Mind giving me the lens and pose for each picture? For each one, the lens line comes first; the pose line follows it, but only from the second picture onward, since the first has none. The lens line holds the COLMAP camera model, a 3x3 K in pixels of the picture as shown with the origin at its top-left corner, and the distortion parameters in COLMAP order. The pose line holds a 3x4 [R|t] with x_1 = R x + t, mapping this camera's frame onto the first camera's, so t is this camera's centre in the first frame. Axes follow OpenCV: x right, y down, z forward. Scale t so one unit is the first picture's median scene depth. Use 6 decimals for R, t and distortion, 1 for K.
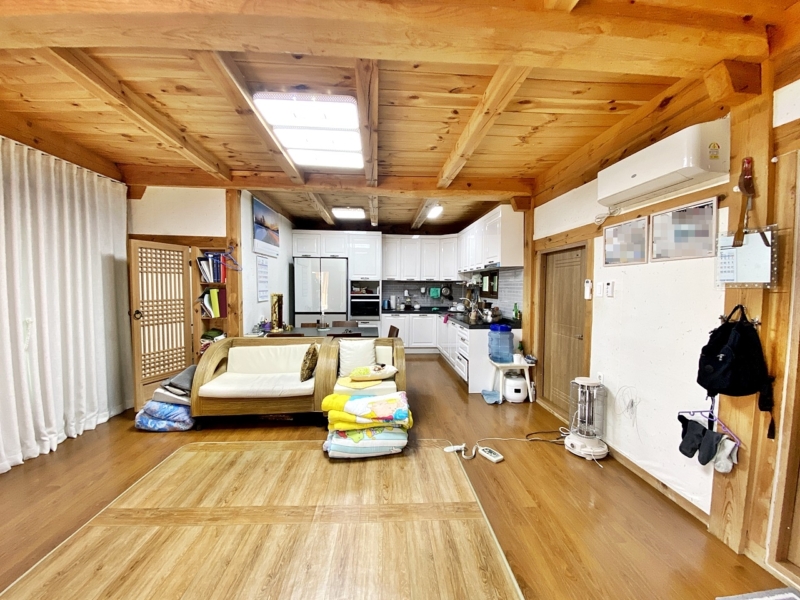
lens RADIAL K [[323.4, 0, 402.2], [0, 323.4, 303.4], [0, 0, 1]] dist [-0.010421, -0.008733]
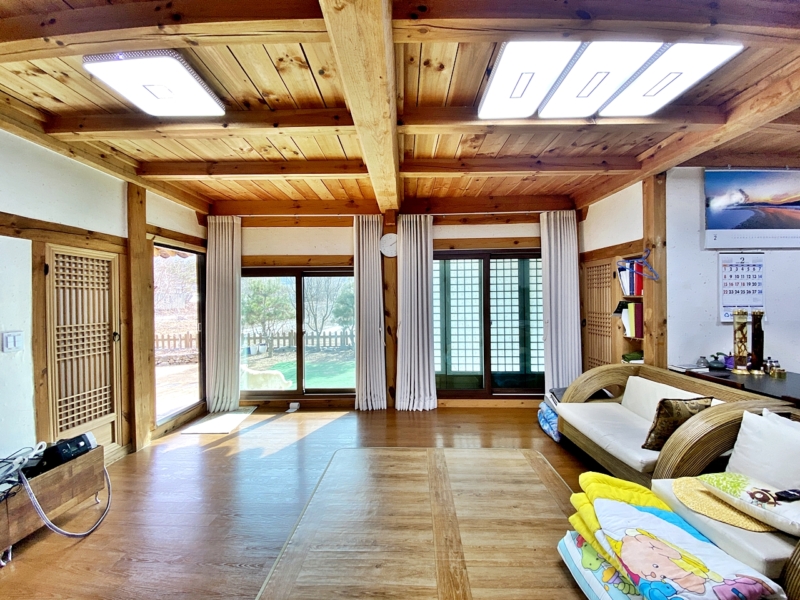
lens RADIAL K [[323.4, 0, 399.9], [0, 323.4, 302.9], [0, 0, 1]] dist [-0.010421, -0.008733]
pose [[-0.111886, 0.006092, -0.993702, 0.213865], [-0.043559, 0.998990, 0.011029, -0.018322], [0.992766, 0.044518, -0.111507, 0.327670]]
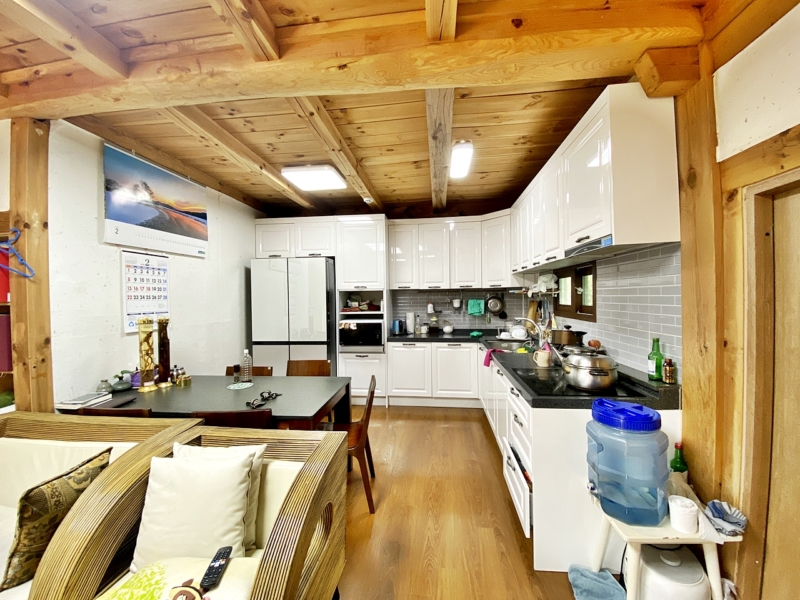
lens RADIAL K [[323.4, 0, 398.6], [0, 323.4, 299.5], [0, 0, 1]] dist [-0.010421, -0.008733]
pose [[0.979291, -0.019241, -0.201542, 0.098238], [0.010405, 0.998941, -0.044809, -0.026472], [0.202191, 0.041784, 0.978454, 0.435752]]
